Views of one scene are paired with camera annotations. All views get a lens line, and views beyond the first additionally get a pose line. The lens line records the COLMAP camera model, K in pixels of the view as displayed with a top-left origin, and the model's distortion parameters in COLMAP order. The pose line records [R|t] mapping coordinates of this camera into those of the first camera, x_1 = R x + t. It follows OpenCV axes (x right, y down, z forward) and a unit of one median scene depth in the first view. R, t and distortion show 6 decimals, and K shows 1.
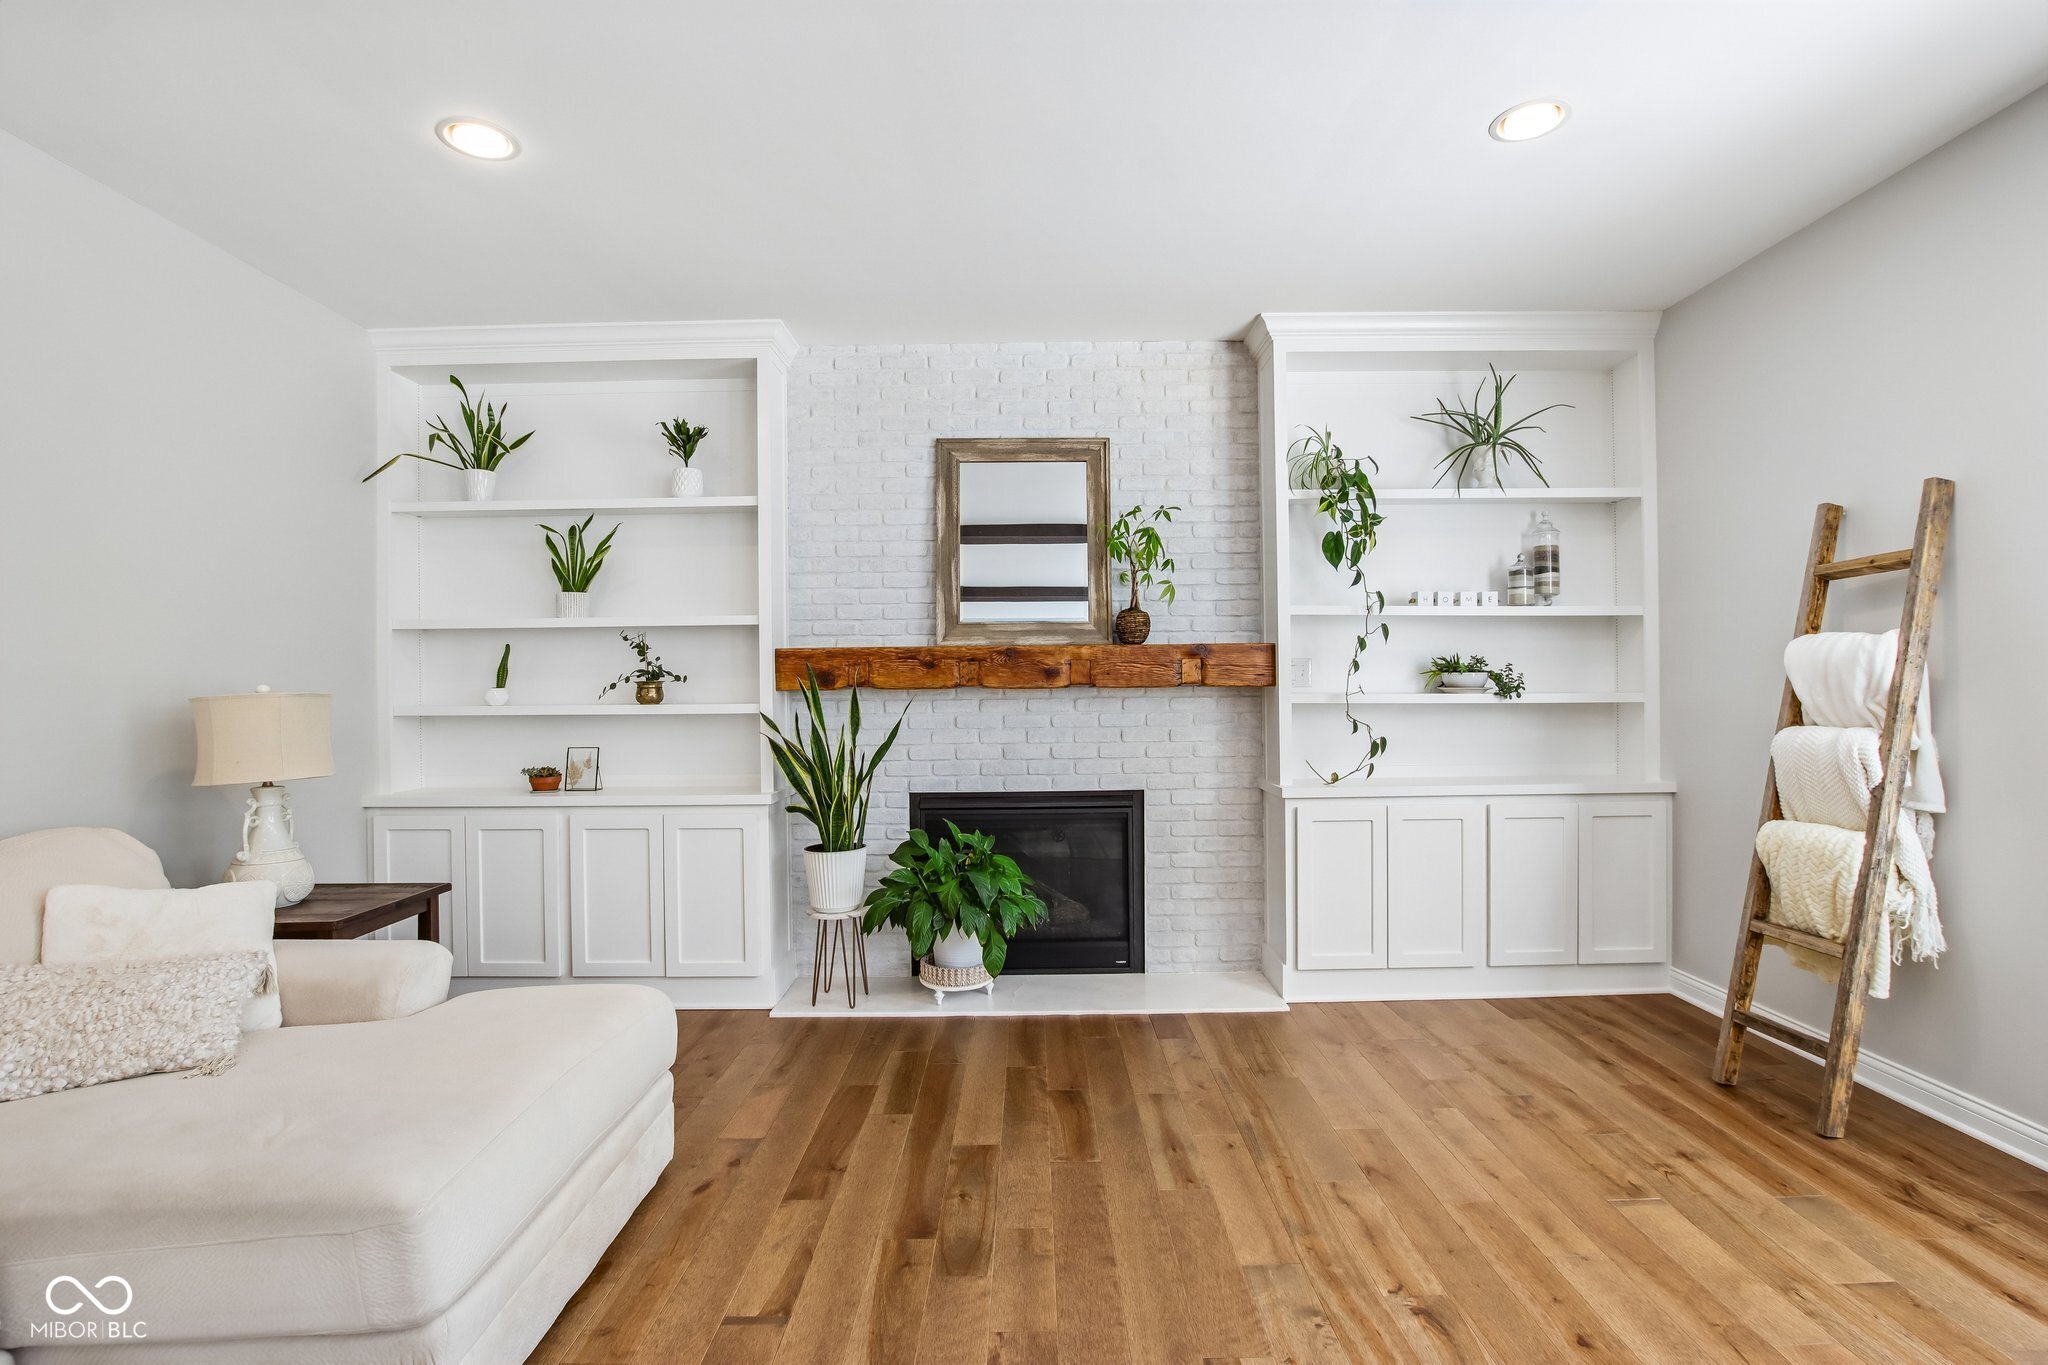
lens RADIAL K [[956.2, 0, 1027.0], [0, 956.2, 681.9], [0, 0, 1]] dist [-0.038591, 0.007129]
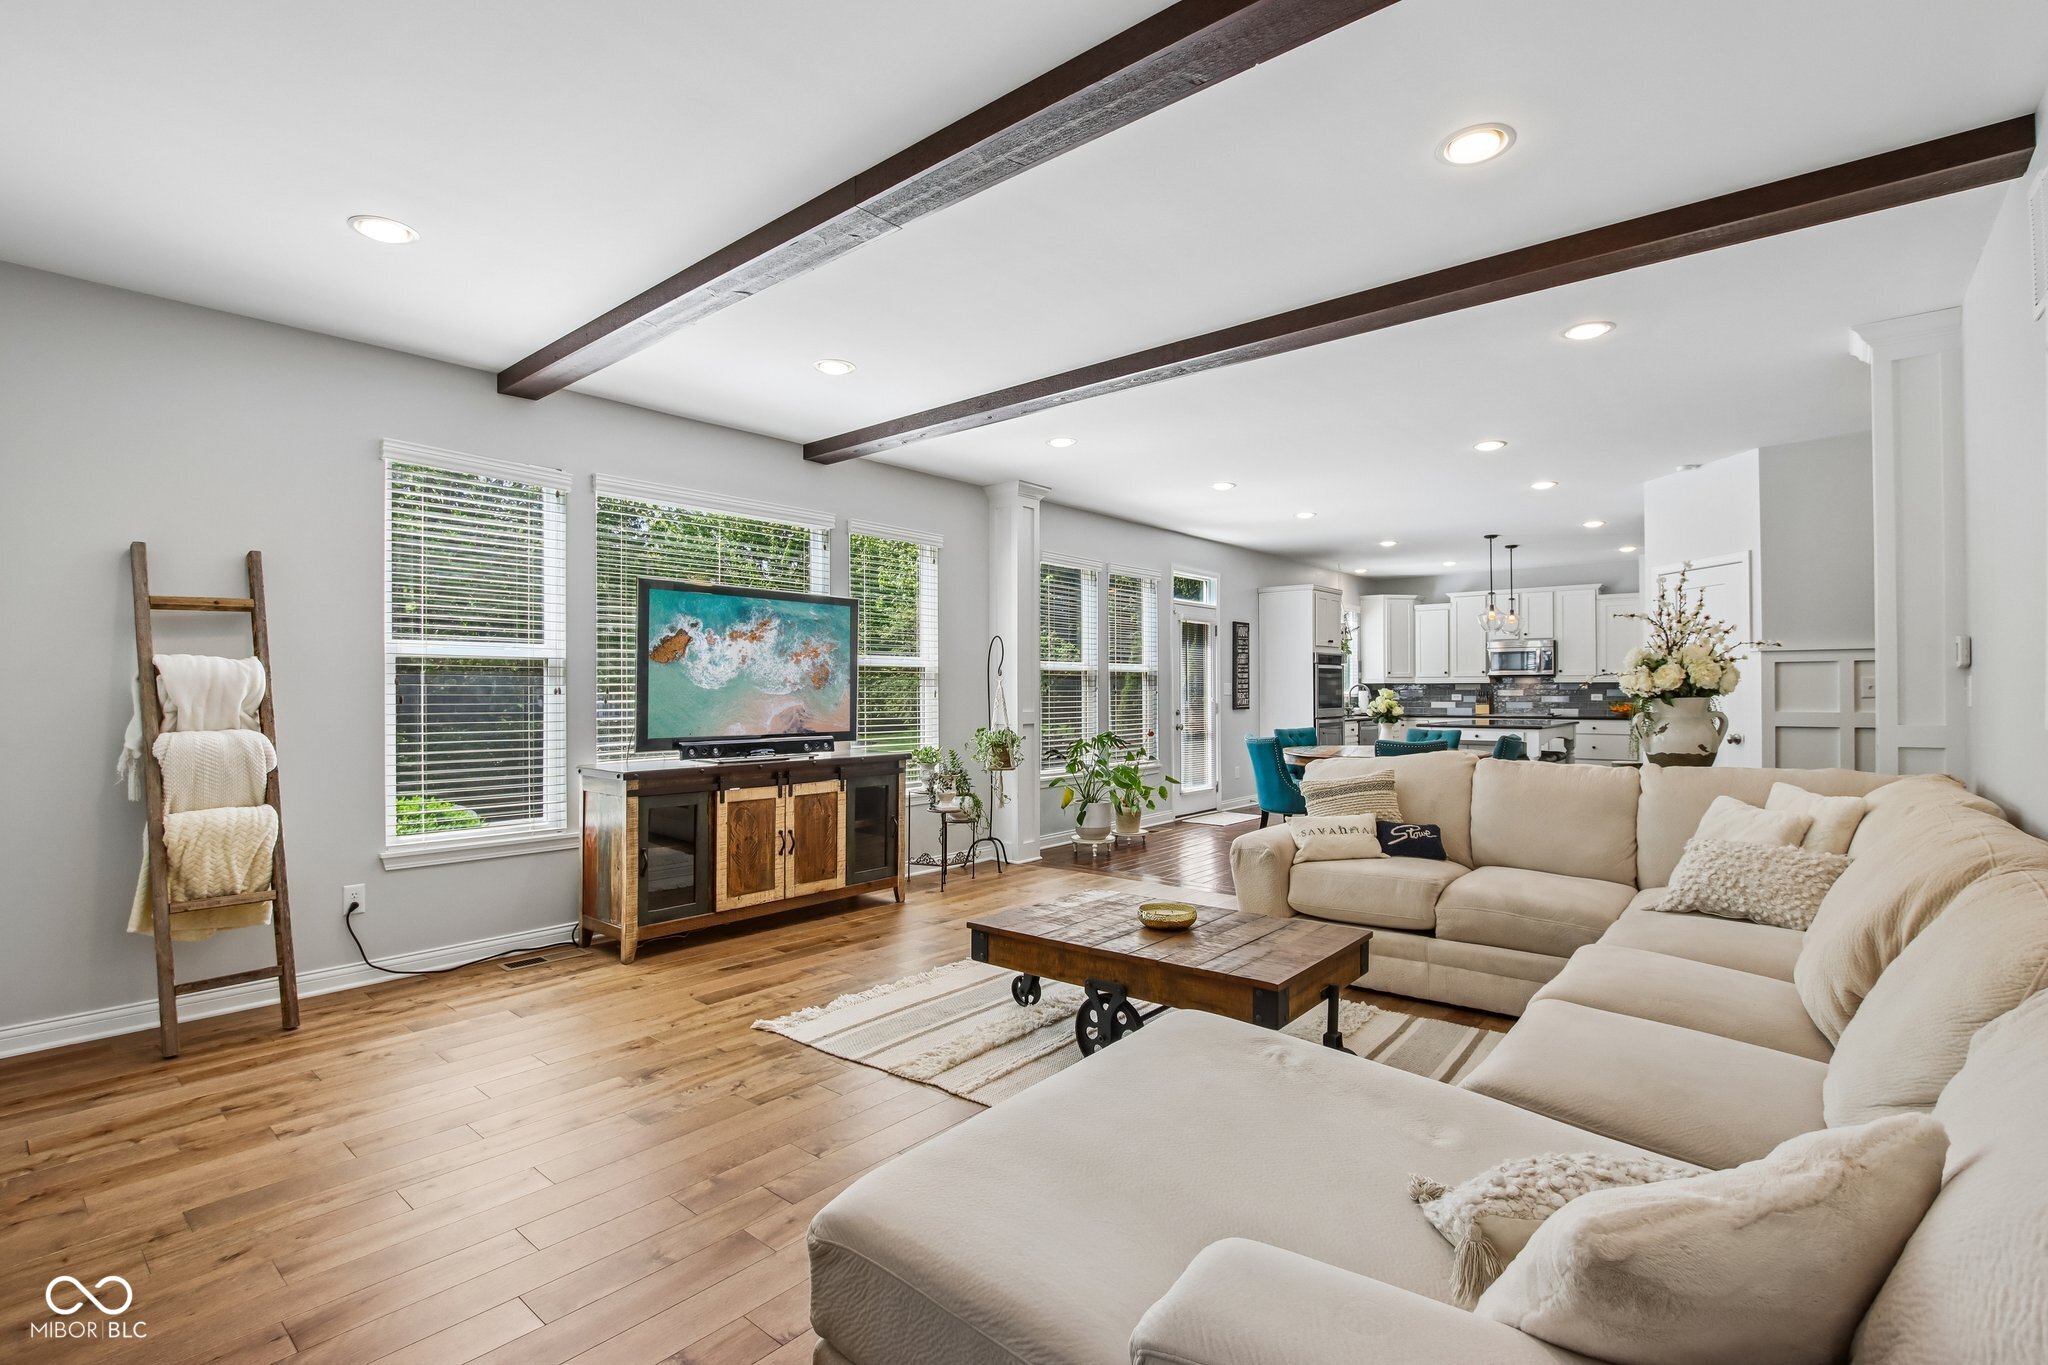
lens RADIAL K [[956.2, 0, 1017.1], [0, 956.2, 685.8], [0, 0, 1]] dist [-0.038591, 0.007129]
pose [[-0.754724, 0.017295, 0.655814, -0.532556], [0.010635, 0.999844, -0.014129, 0.011886], [-0.655956, -0.003689, -0.754790, 0.844080]]
